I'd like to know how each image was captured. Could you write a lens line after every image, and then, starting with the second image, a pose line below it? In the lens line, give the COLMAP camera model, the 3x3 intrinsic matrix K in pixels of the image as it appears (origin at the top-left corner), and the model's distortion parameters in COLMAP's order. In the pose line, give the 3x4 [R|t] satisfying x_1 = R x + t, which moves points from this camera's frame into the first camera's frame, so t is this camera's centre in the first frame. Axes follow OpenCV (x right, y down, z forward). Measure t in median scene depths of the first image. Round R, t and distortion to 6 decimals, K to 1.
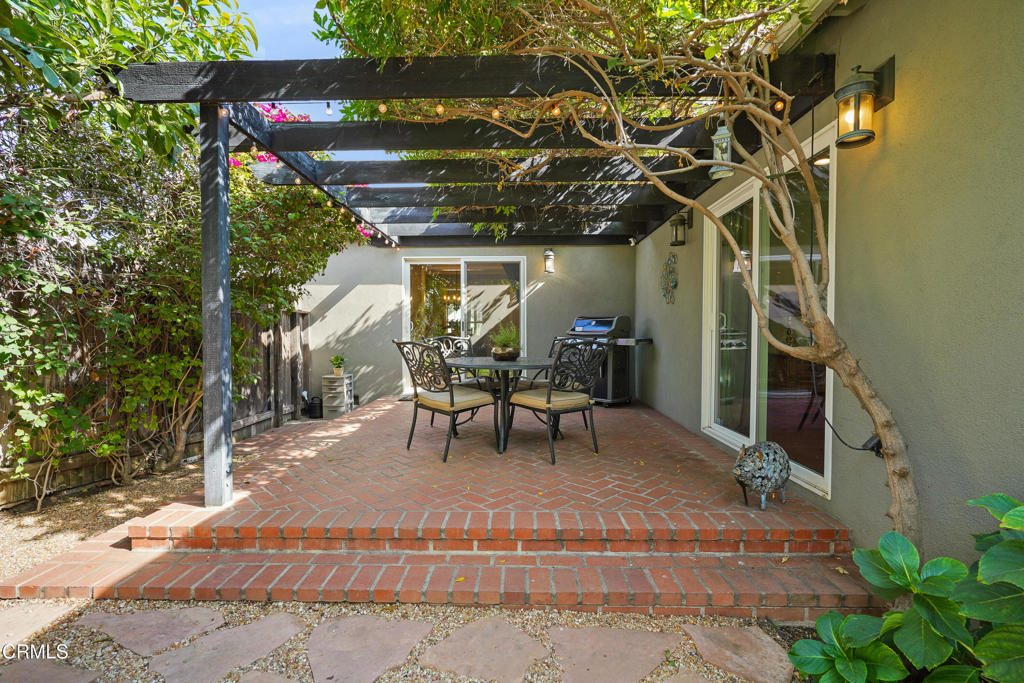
lens RADIAL K [[480.3, 0, 509.5], [0, 480.3, 344.9], [0, 0, 1]] dist [0.000764, 0.000211]
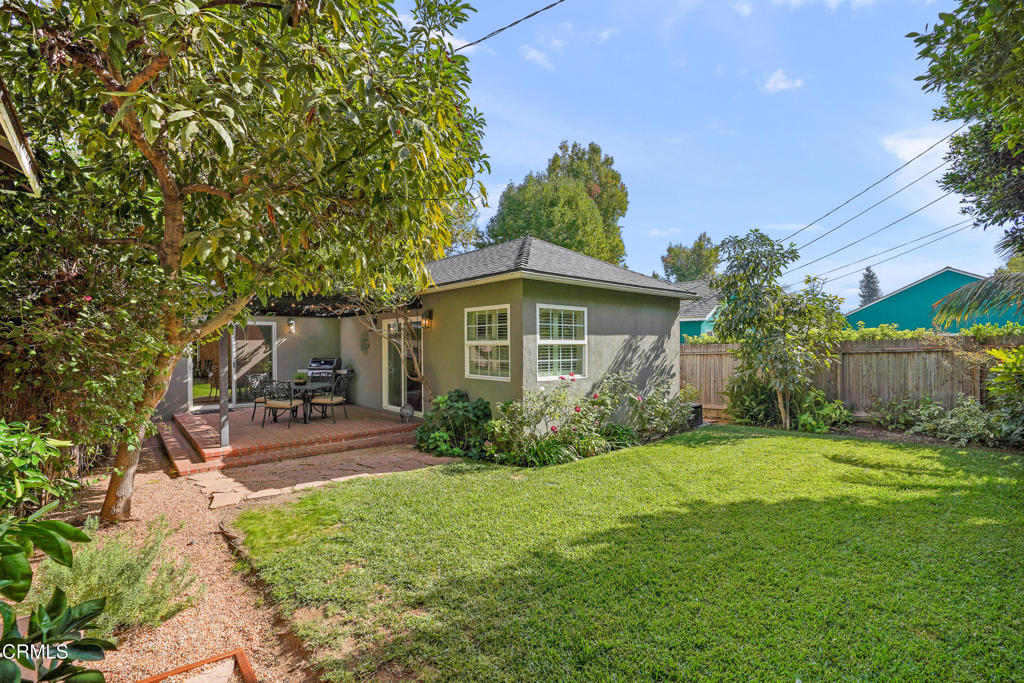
lens RADIAL K [[480.3, 0, 509.5], [0, 480.3, 344.9], [0, 0, 1]] dist [0.000764, 0.000211]
pose [[0.755170, -0.008157, 0.655479, -0.800985], [0.023395, 0.999621, -0.014514, -0.109984], [-0.655112, 0.026295, 0.755074, -1.437204]]
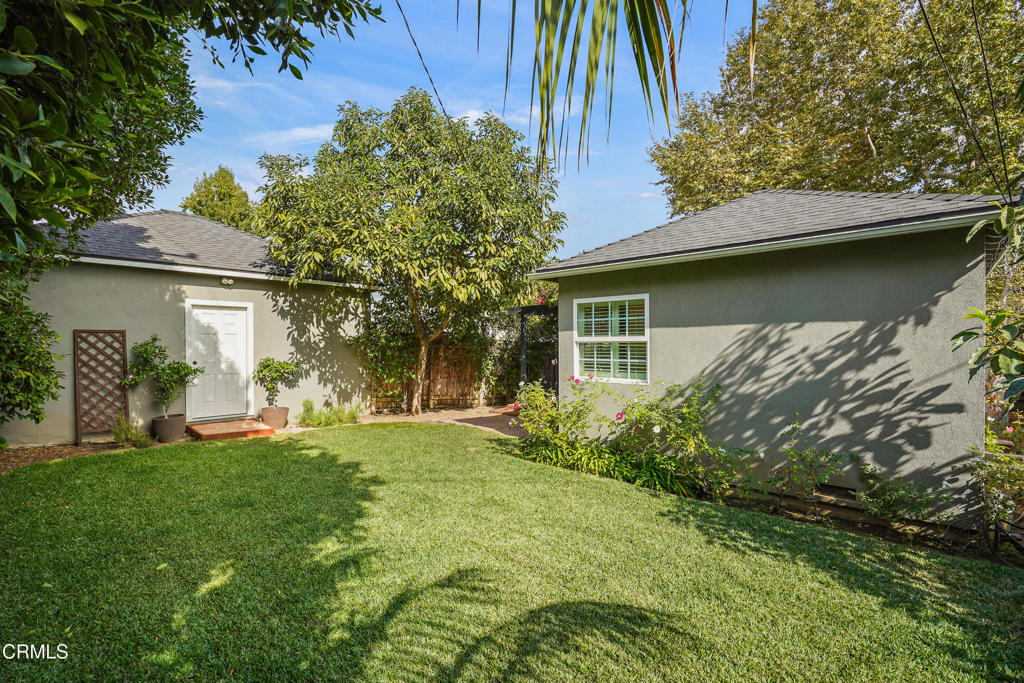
lens RADIAL K [[480.3, 0, 509.5], [0, 480.3, 344.9], [0, 0, 1]] dist [0.000764, 0.000211]
pose [[0.733351, -0.013449, -0.679717, 1.585554], [0.004775, 0.999882, -0.014632, -0.100005], [0.679833, 0.007485, 0.733329, -1.589485]]
